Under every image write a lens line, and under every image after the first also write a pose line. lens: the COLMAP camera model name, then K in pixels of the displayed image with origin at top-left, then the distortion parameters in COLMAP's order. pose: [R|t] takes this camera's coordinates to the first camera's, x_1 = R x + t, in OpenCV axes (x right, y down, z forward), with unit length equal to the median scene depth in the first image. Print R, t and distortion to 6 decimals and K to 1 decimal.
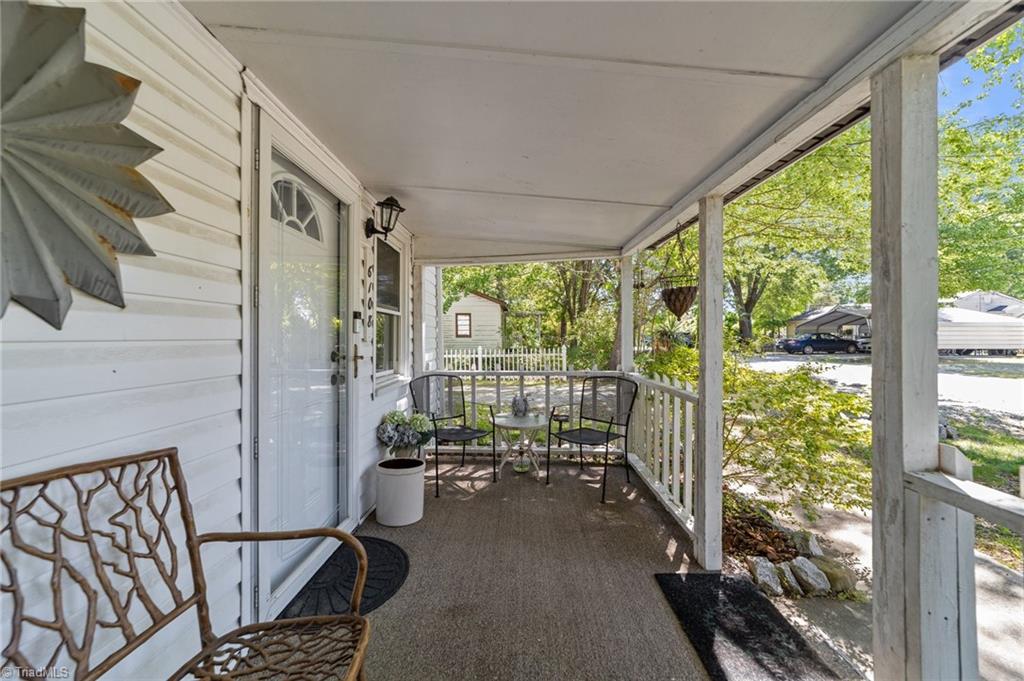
lens RADIAL K [[416.9, 0, 515.5], [0, 416.9, 337.6], [0, 0, 1]] dist [0.002356, 0.002444]
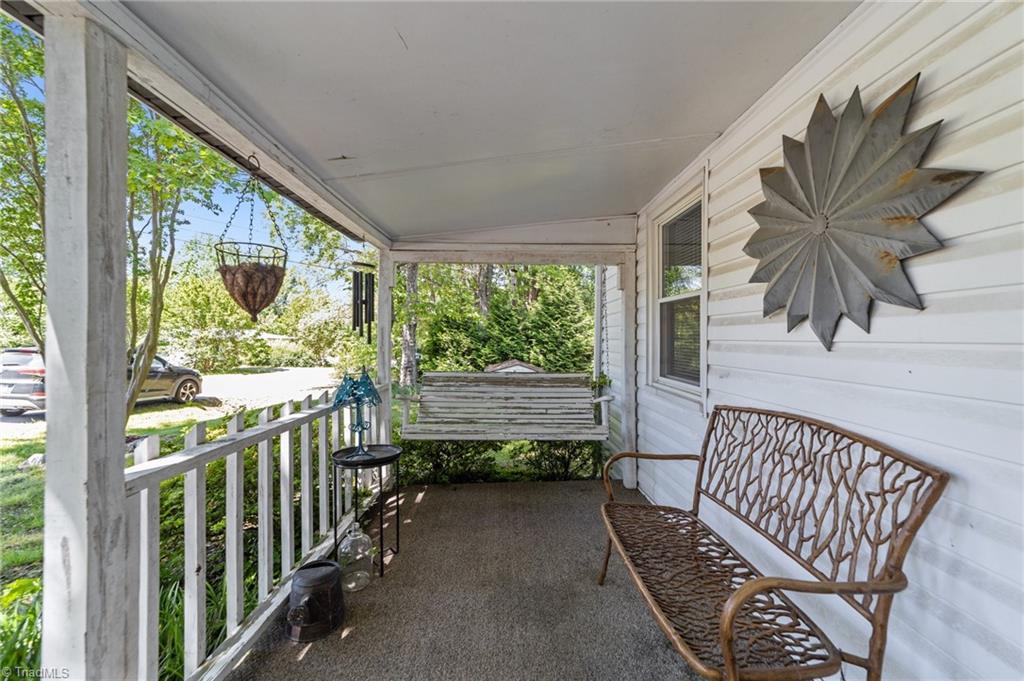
lens RADIAL K [[416.9, 0, 511.0], [0, 416.9, 337.6], [0, 0, 1]] dist [0.002356, 0.002444]
pose [[-0.999072, 0.002243, -0.043012, 0.087632], [0.002007, 0.999983, 0.005531, -0.013178], [0.043024, 0.005440, -0.999059, 2.015905]]
